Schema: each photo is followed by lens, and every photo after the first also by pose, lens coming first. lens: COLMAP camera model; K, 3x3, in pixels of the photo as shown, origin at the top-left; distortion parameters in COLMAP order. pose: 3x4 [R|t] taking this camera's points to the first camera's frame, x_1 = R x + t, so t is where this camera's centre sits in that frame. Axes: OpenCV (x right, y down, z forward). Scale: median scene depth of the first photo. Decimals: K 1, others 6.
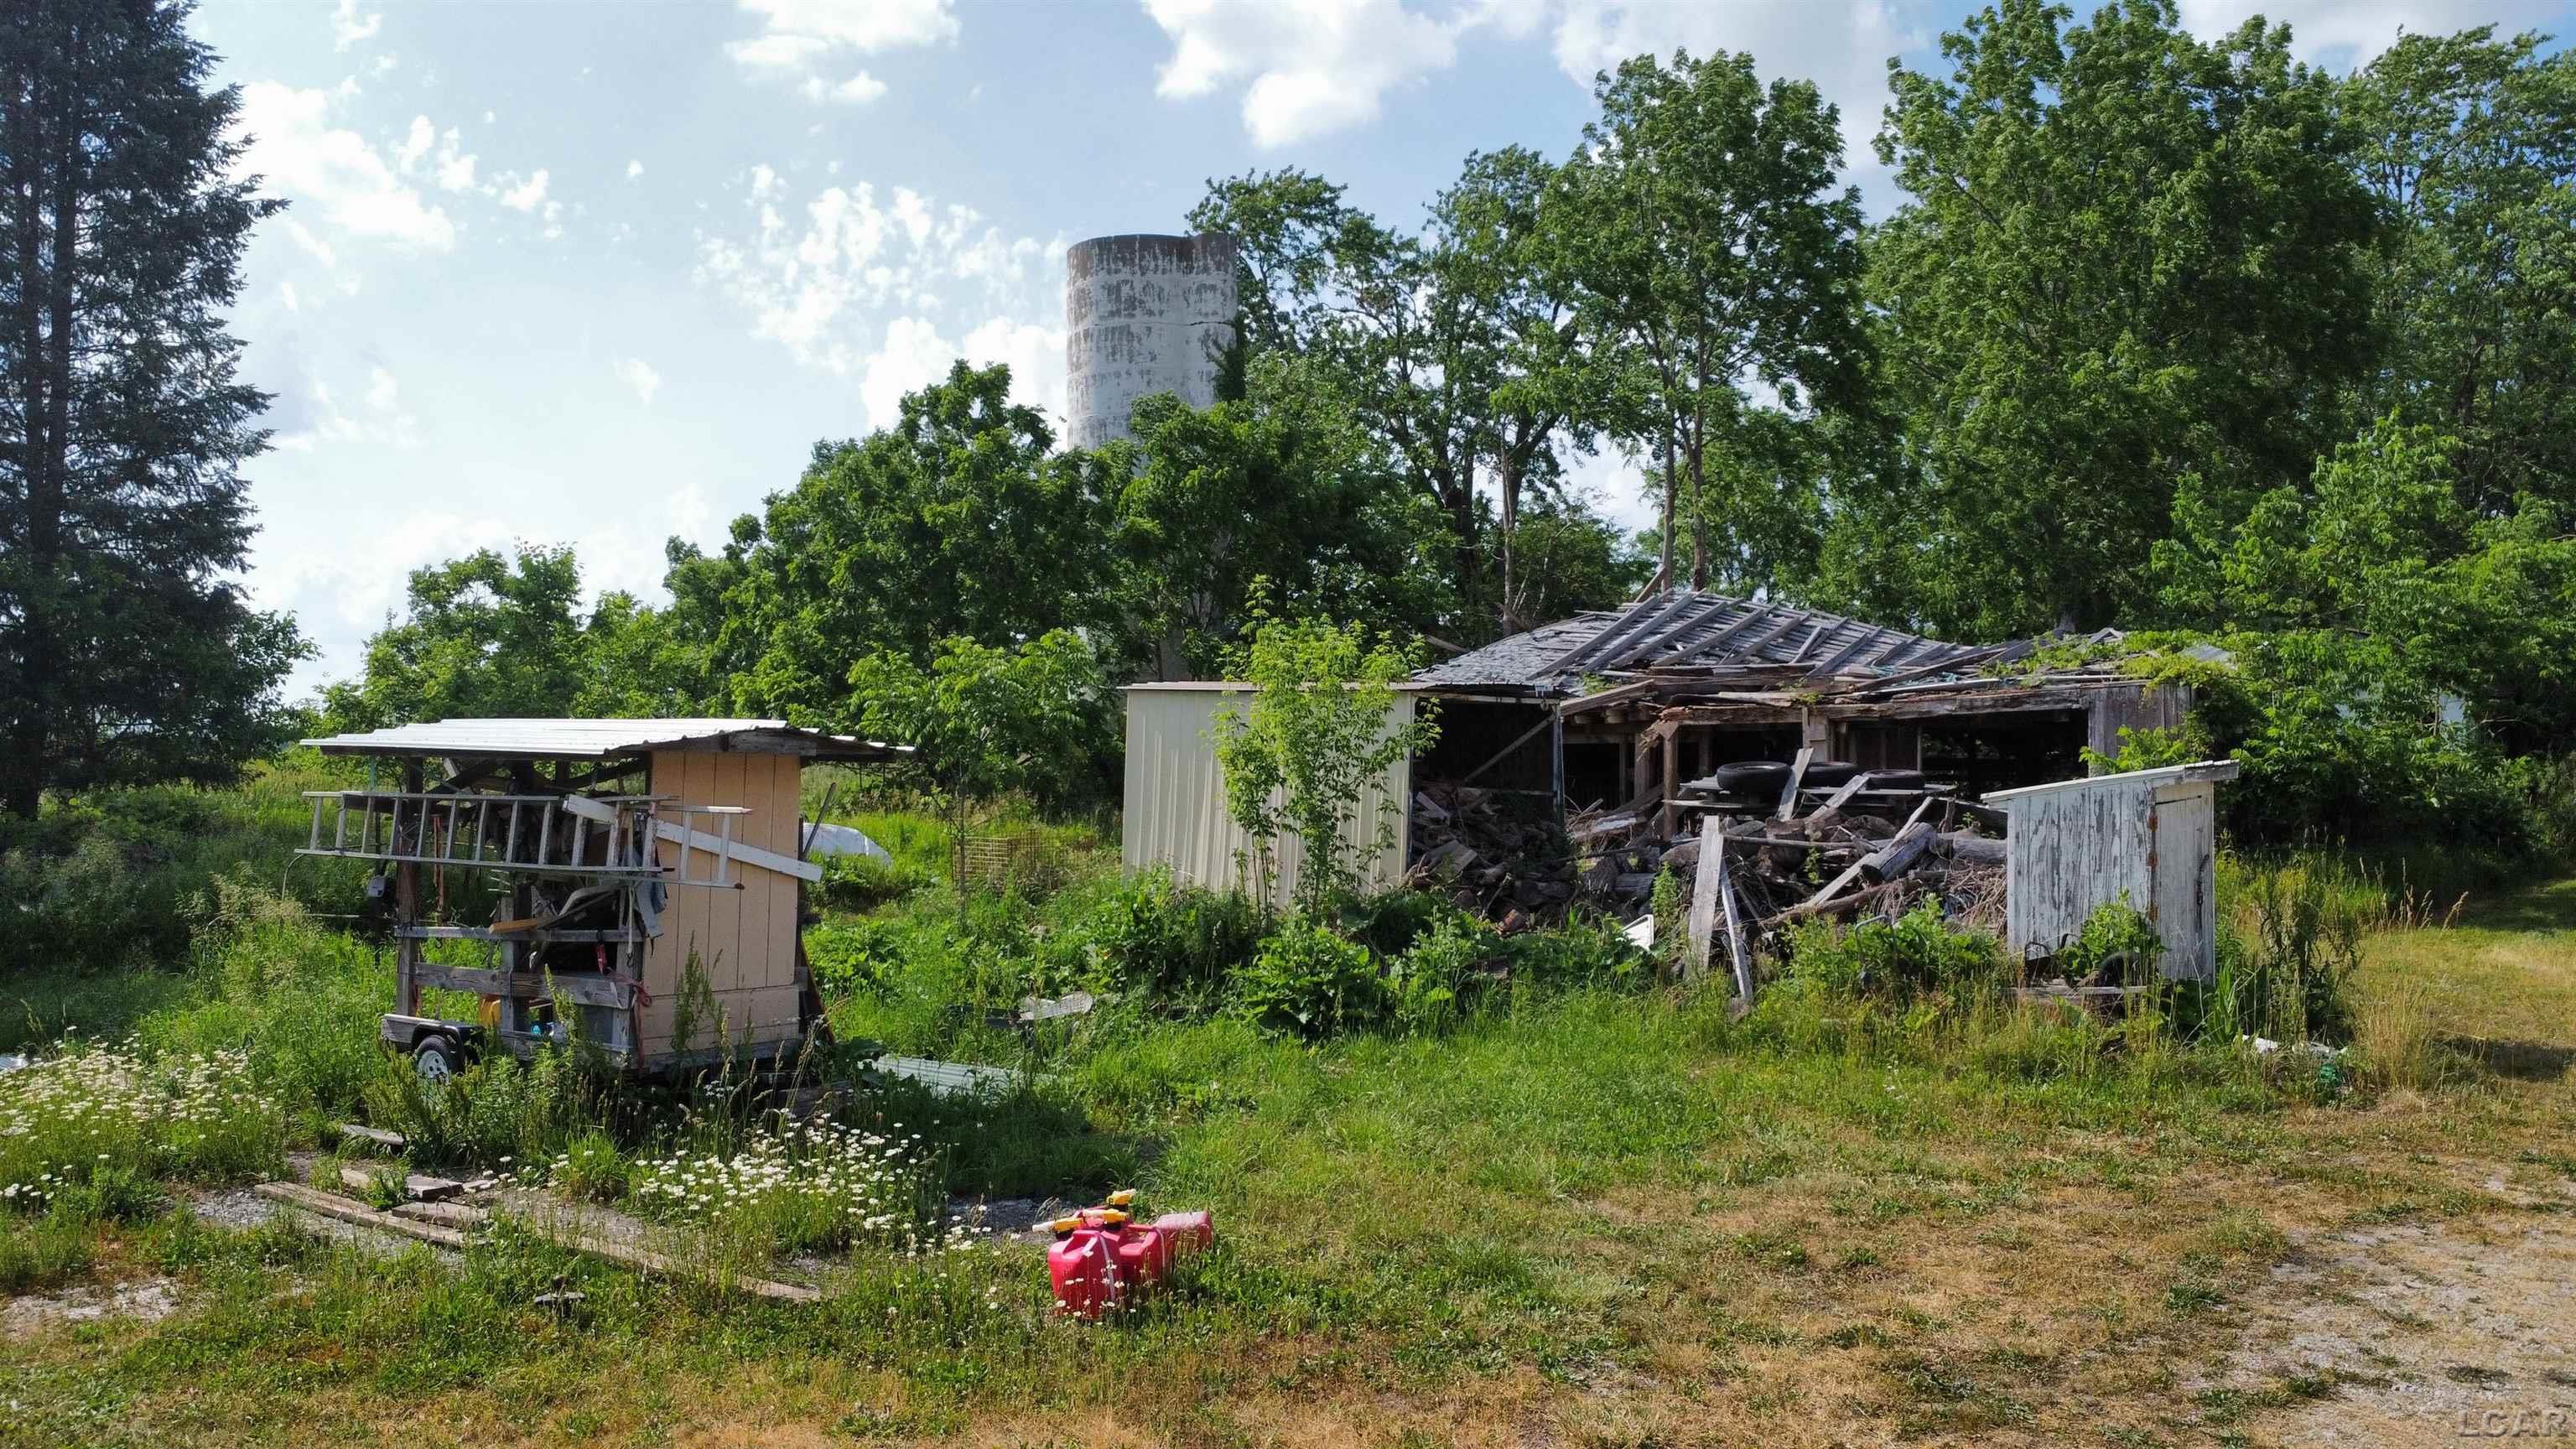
lens RADIAL K [[1859.9, 0, 1280.7], [0, 1859.9, 724.3], [0, 0, 1]] dist [-0.021049, -0.019297]
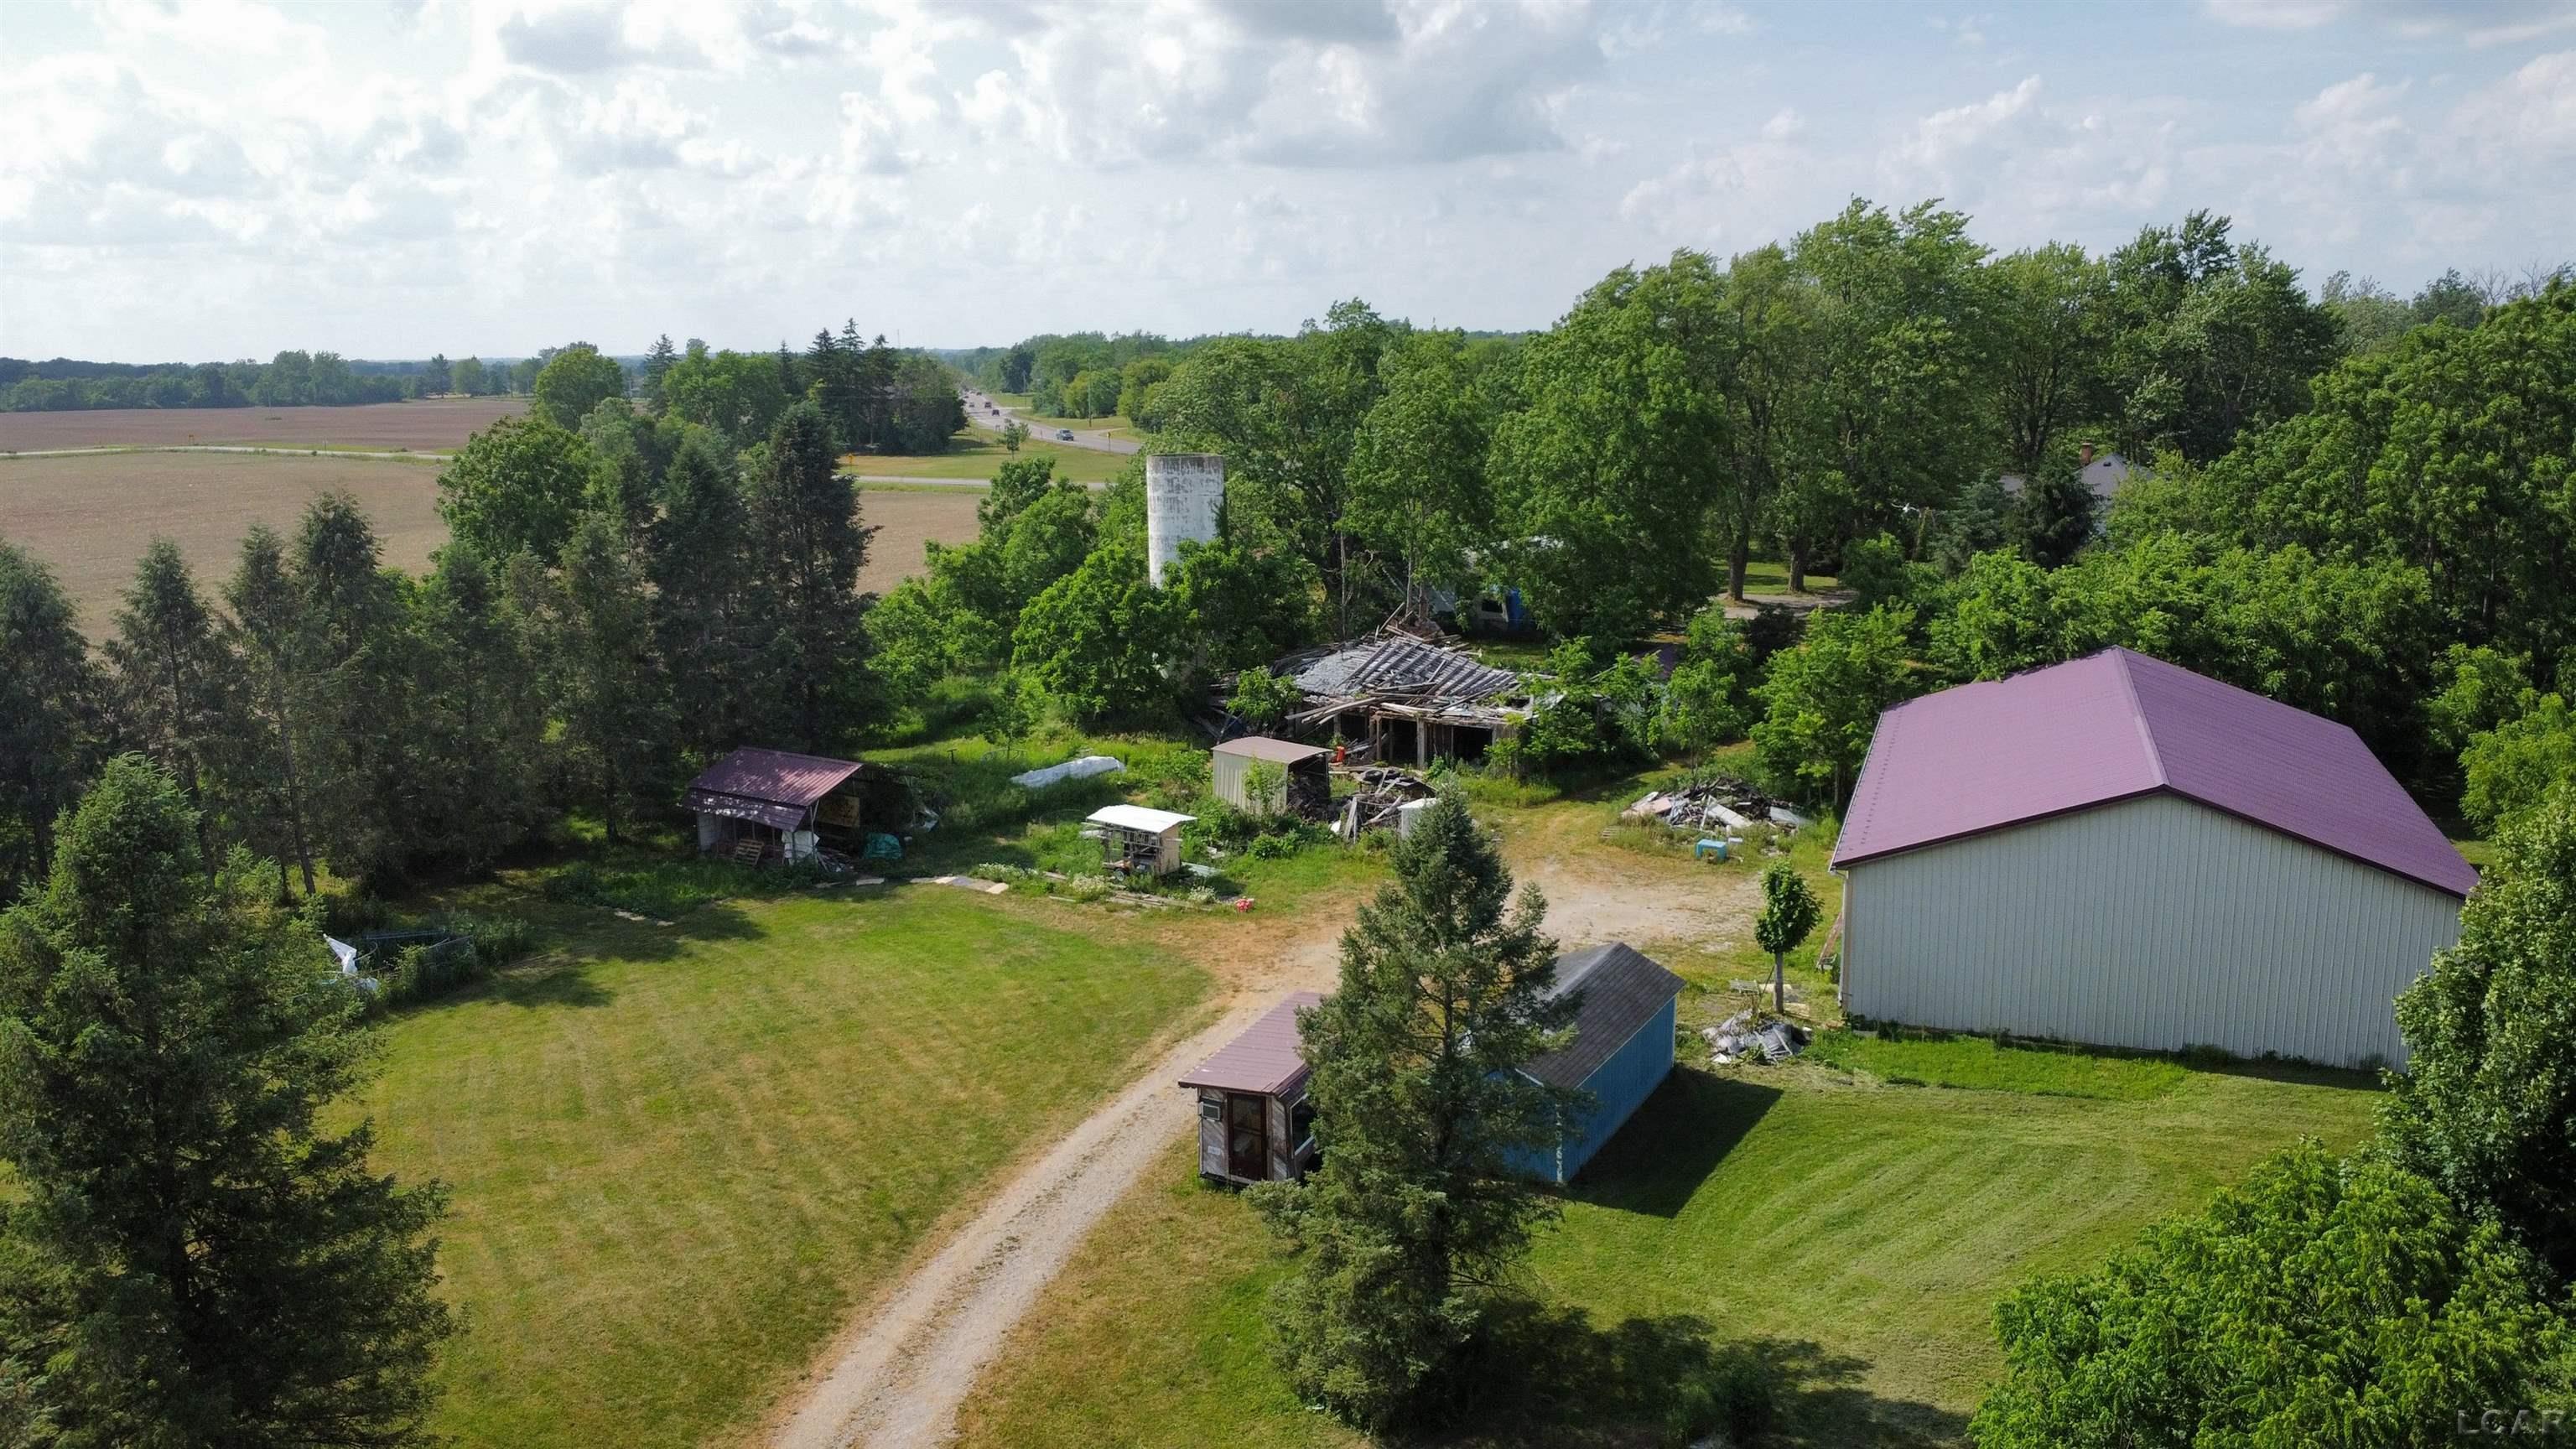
lens RADIAL K [[1859.9, 0, 1296.6], [0, 1859.9, 722.9], [0, 0, 1]] dist [-0.021049, -0.019297]
pose [[0.998919, -0.018704, 0.042567, -0.071923], [0.009051, 0.976229, 0.216552, -0.861537], [-0.045606, -0.215933, 0.975343, -2.597478]]
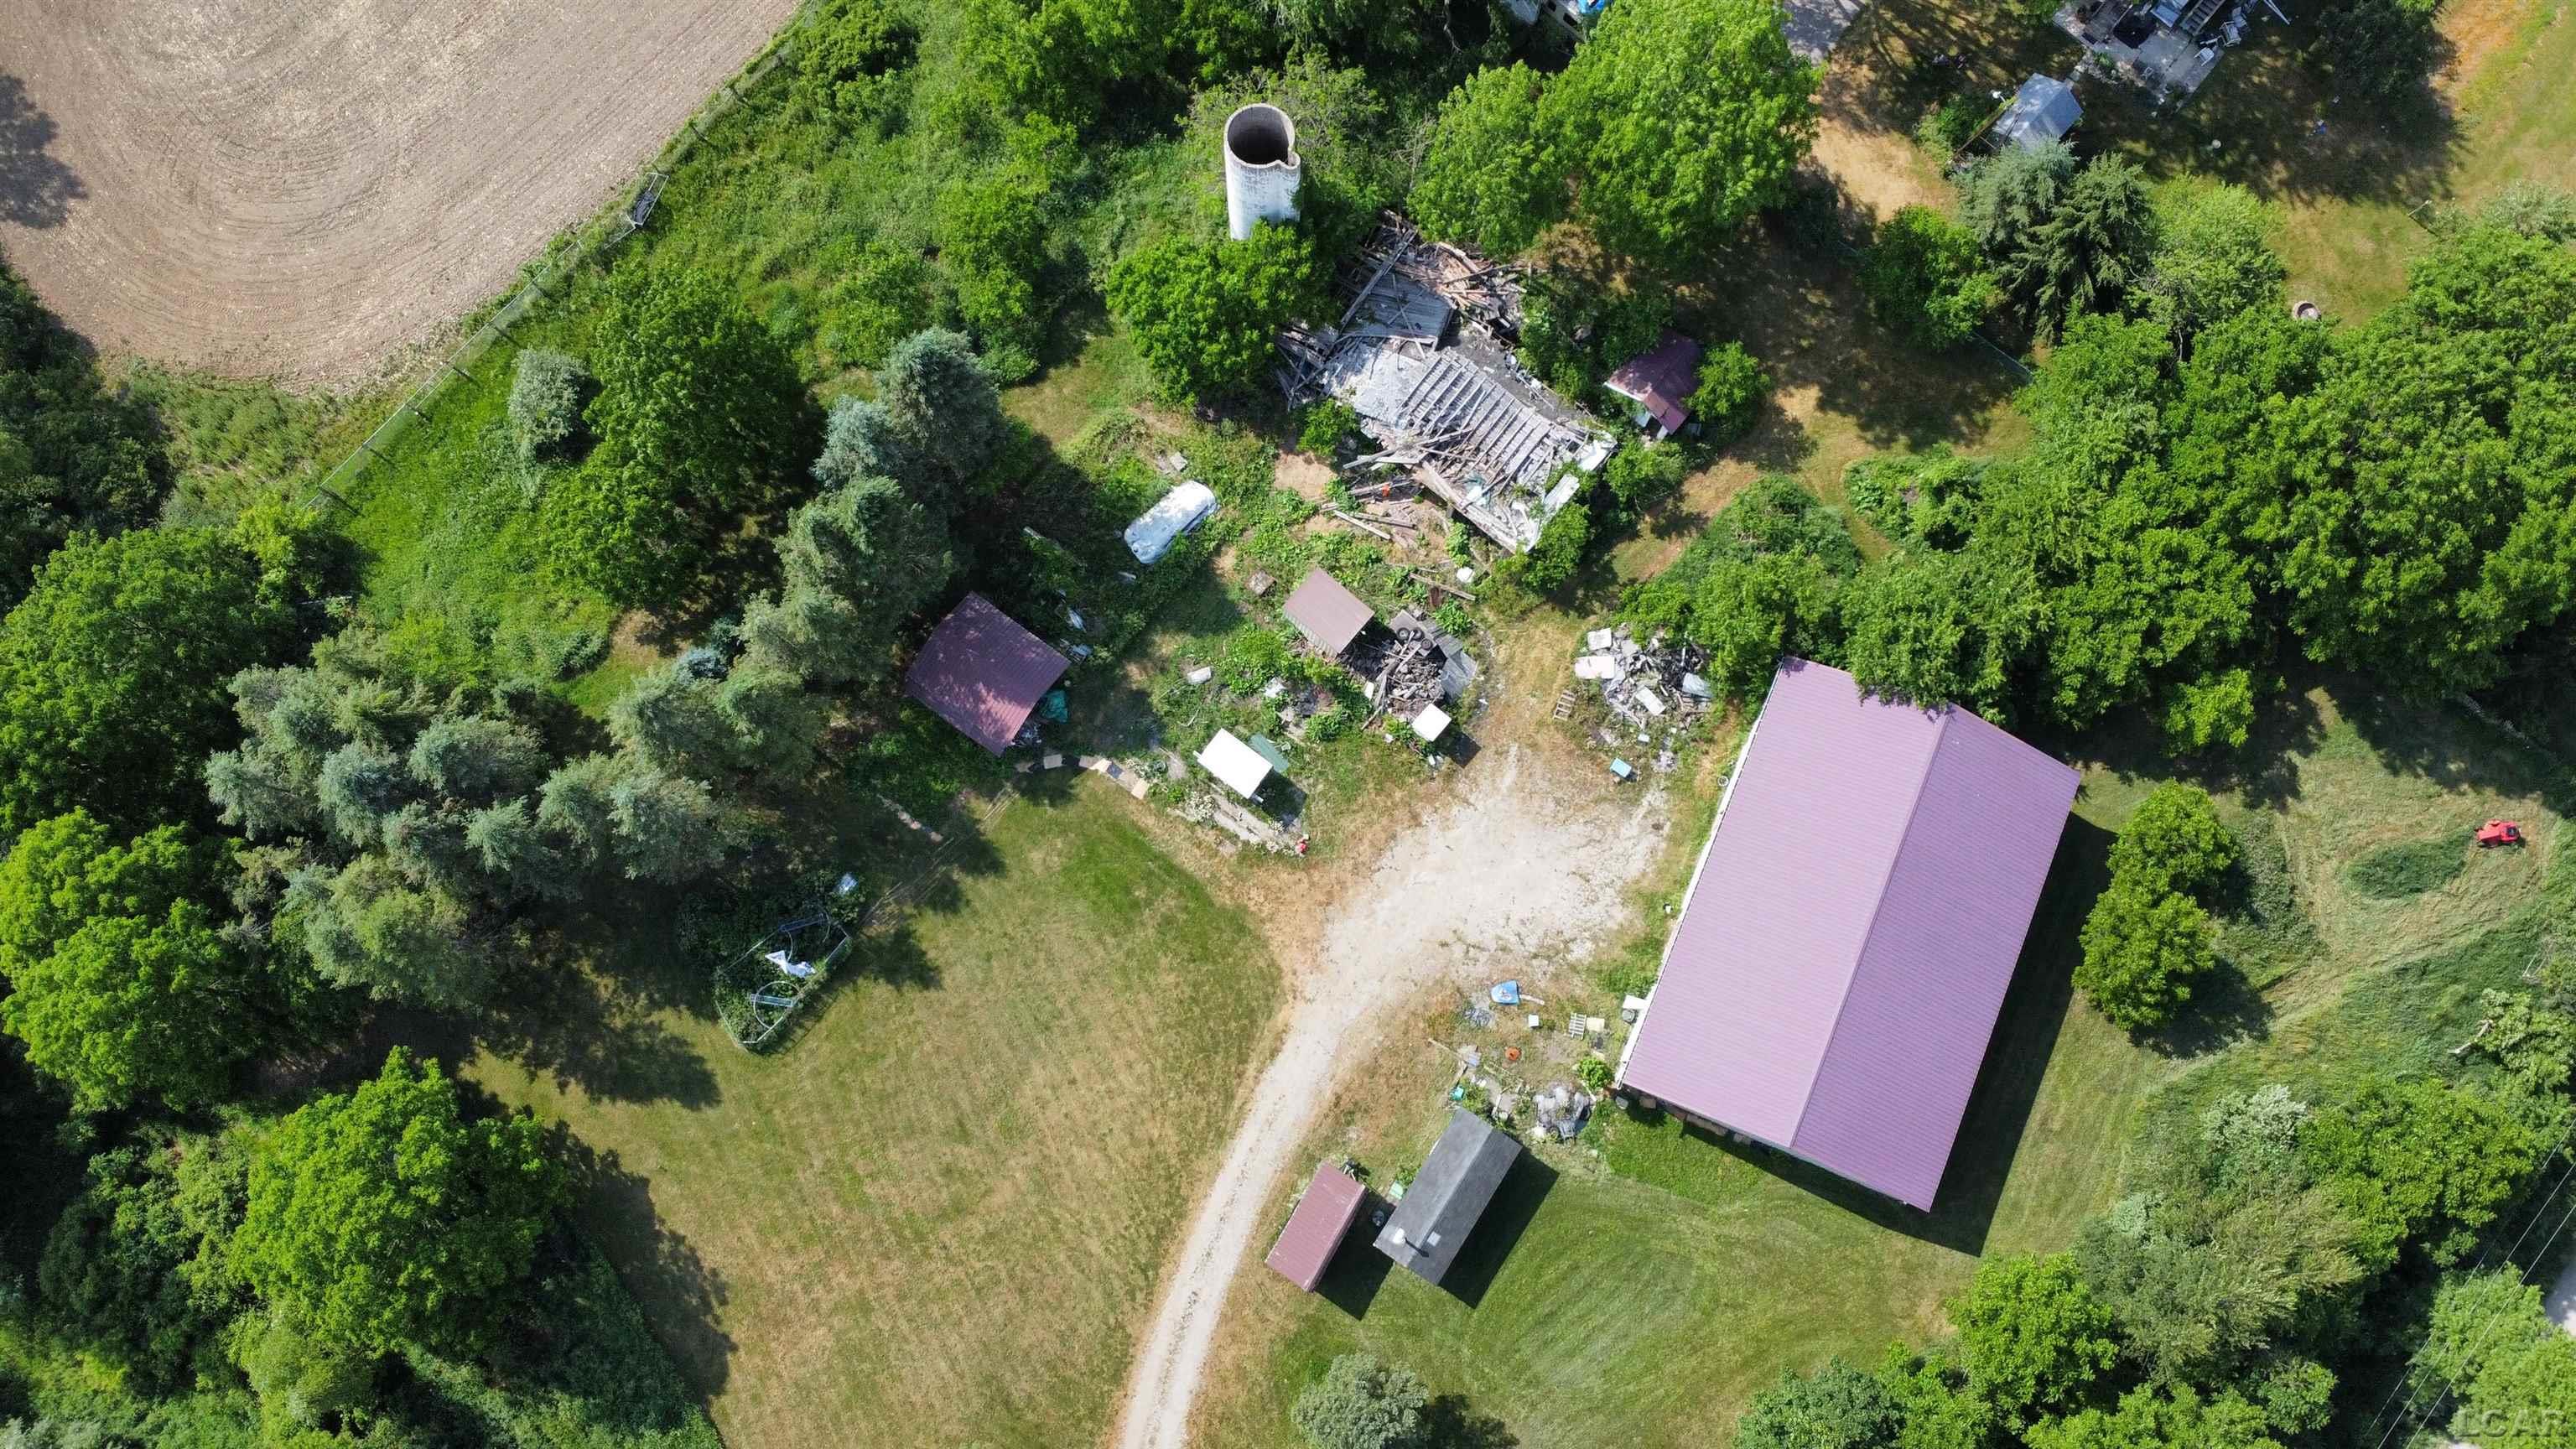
lens RADIAL K [[1859.9, 0, 1287.3], [0, 1859.9, 738.4], [0, 0, 1]] dist [-0.021049, -0.019297]
pose [[0.999982, 0.004212, 0.004261, -0.094621], [-0.004974, 0.187247, 0.982300, -4.678580], [0.003339, -0.982304, 0.187264, -0.307813]]
